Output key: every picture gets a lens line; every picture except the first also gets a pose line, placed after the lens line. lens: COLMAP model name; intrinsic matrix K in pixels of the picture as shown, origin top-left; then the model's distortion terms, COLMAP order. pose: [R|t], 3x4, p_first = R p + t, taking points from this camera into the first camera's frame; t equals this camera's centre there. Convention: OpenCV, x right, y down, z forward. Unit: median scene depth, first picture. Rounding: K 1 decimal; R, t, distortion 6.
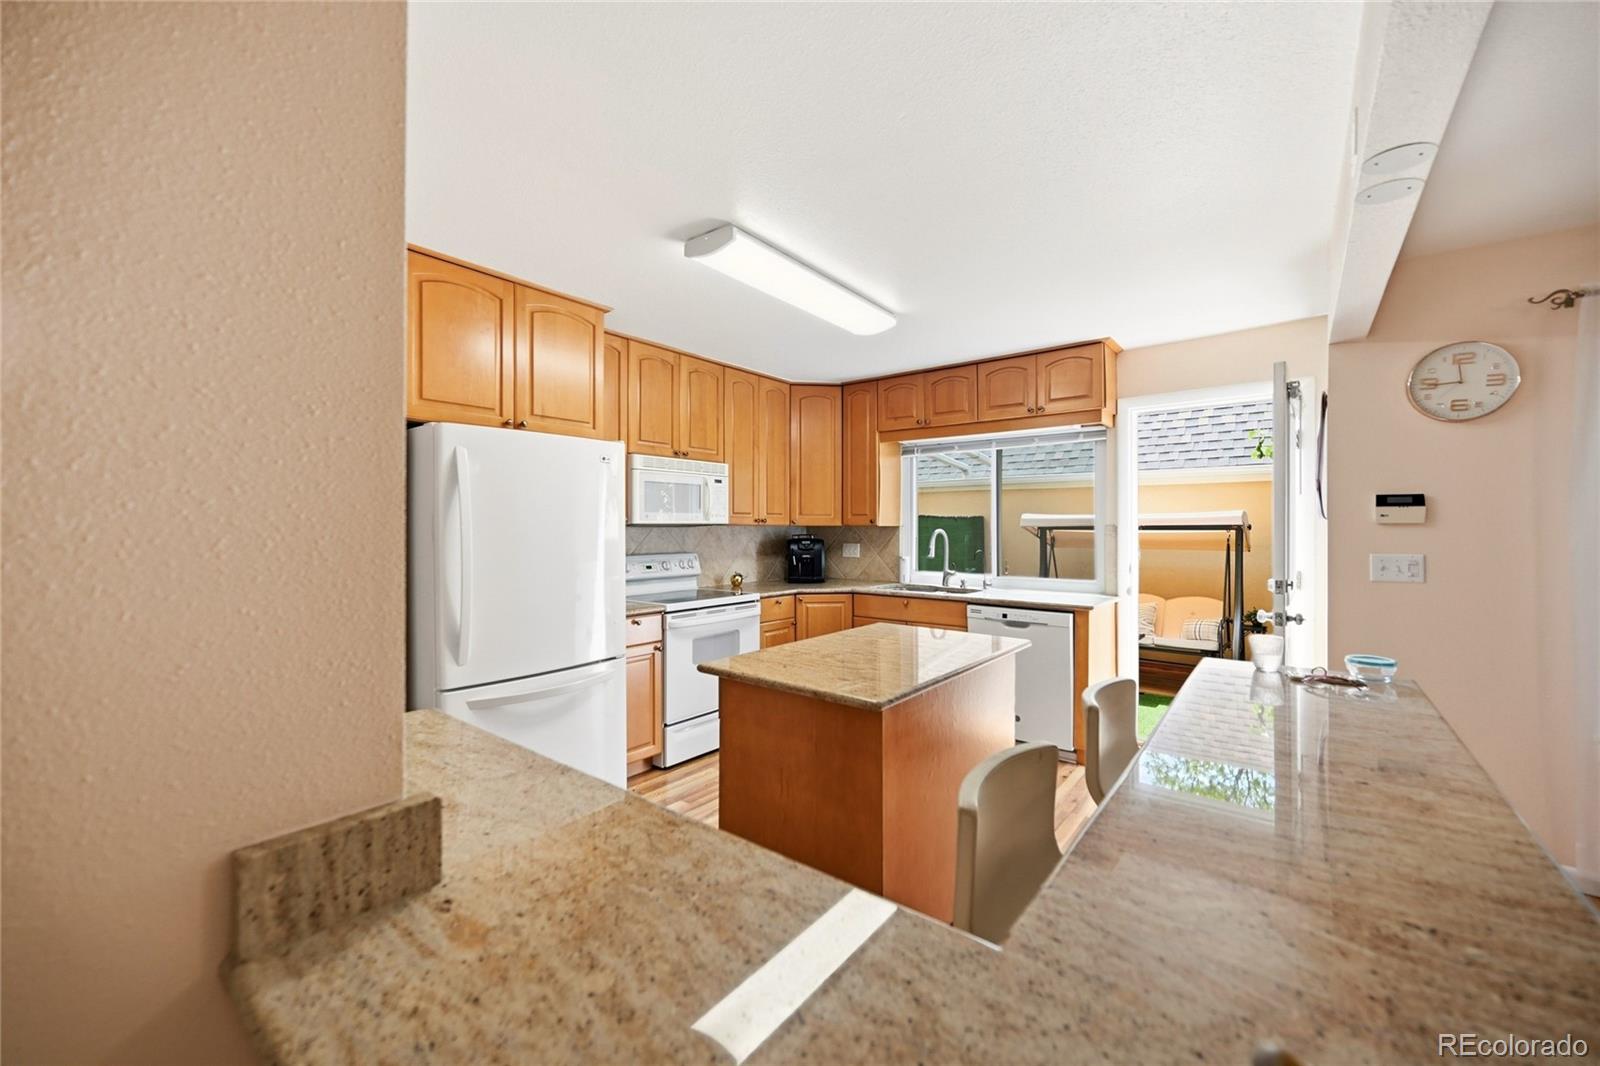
lens RADIAL K [[637.5, 0, 817.1], [0, 637.5, 534.3], [0, 0, 1]] dist [-0.000704, -0.000795]
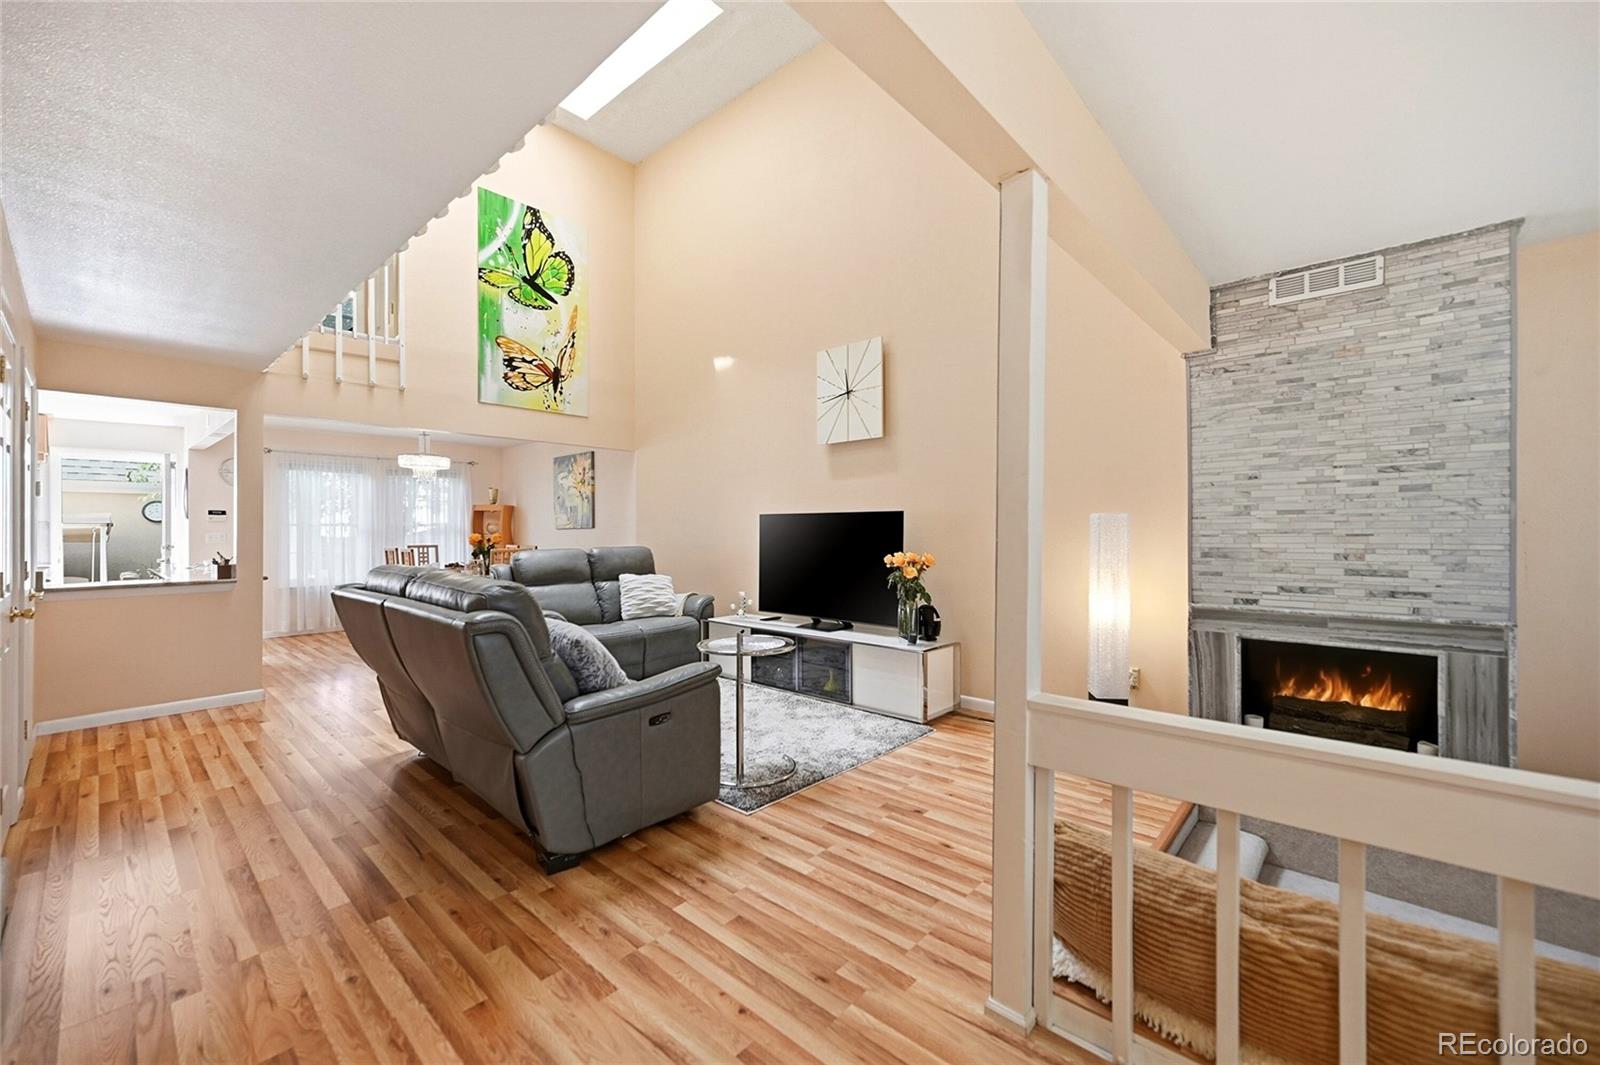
lens RADIAL K [[637.5, 0, 816.3], [0, 637.5, 546.3], [0, 0, 1]] dist [-0.000704, -0.000795]
pose [[0.072932, -0.024097, 0.997046, -1.051537], [0.013144, 0.999644, 0.023199, 0.040002], [-0.997250, 0.011413, 0.073223, -1.138598]]
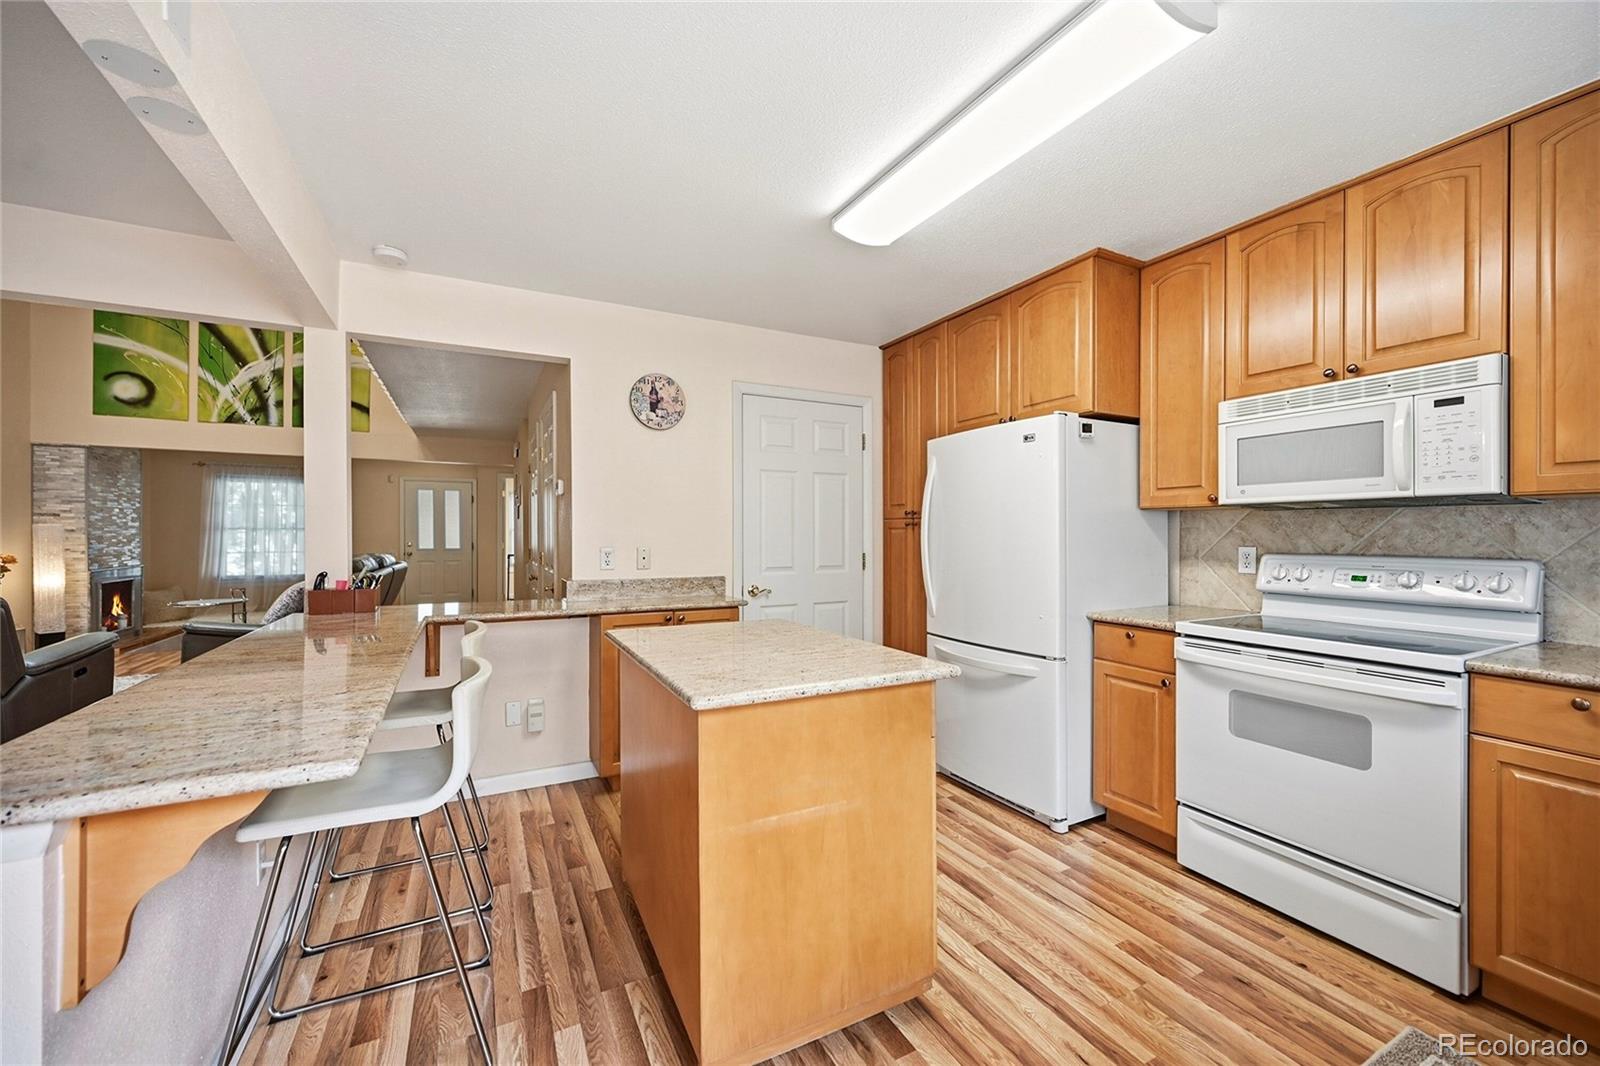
lens RADIAL K [[637.5, 0, 794.6], [0, 637.5, 532.3], [0, 0, 1]] dist [-0.000704, -0.000795]
pose [[-0.432730, -0.002569, -0.901520, 0.468414], [-0.011120, 0.999935, 0.002489, 0.015004], [0.901455, 0.011102, -0.432731, 0.788270]]
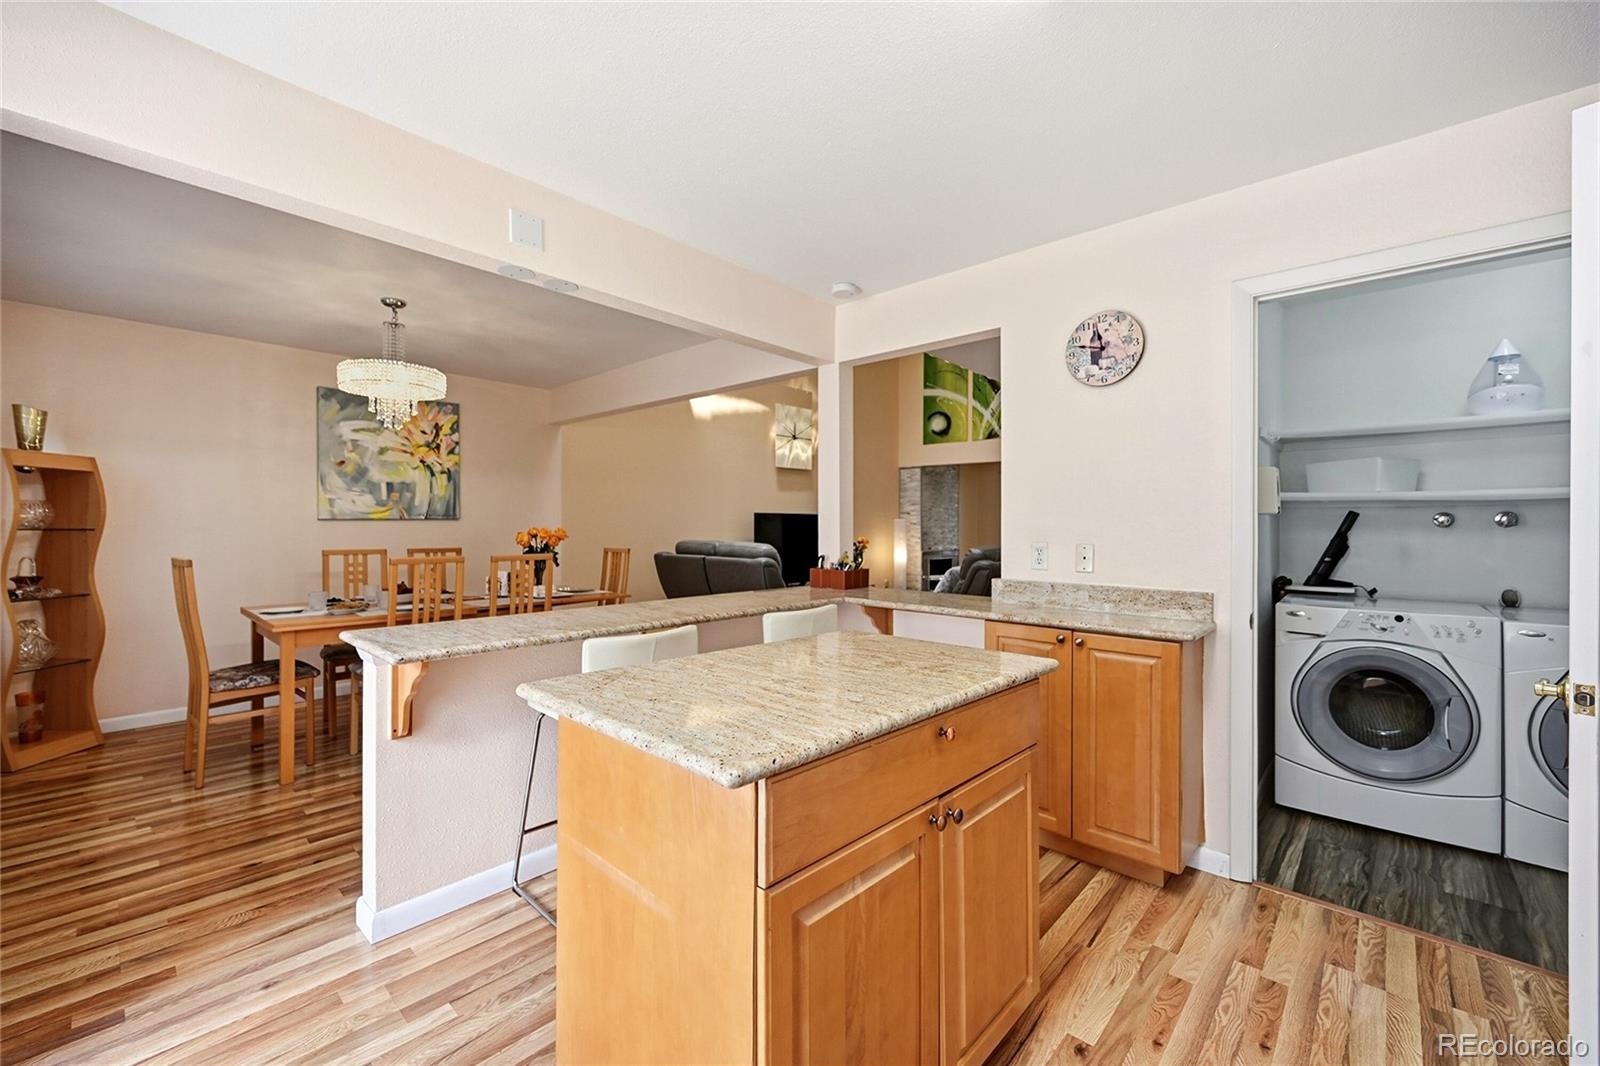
lens RADIAL K [[637.5, 0, 800.9], [0, 637.5, 534.8], [0, 0, 1]] dist [-0.000704, -0.000795]
pose [[-0.995295, -0.006801, 0.096655, 0.021236], [-0.004118, 0.999602, 0.027924, 0.012916], [-0.096806, 0.027394, -0.994926, 0.915722]]
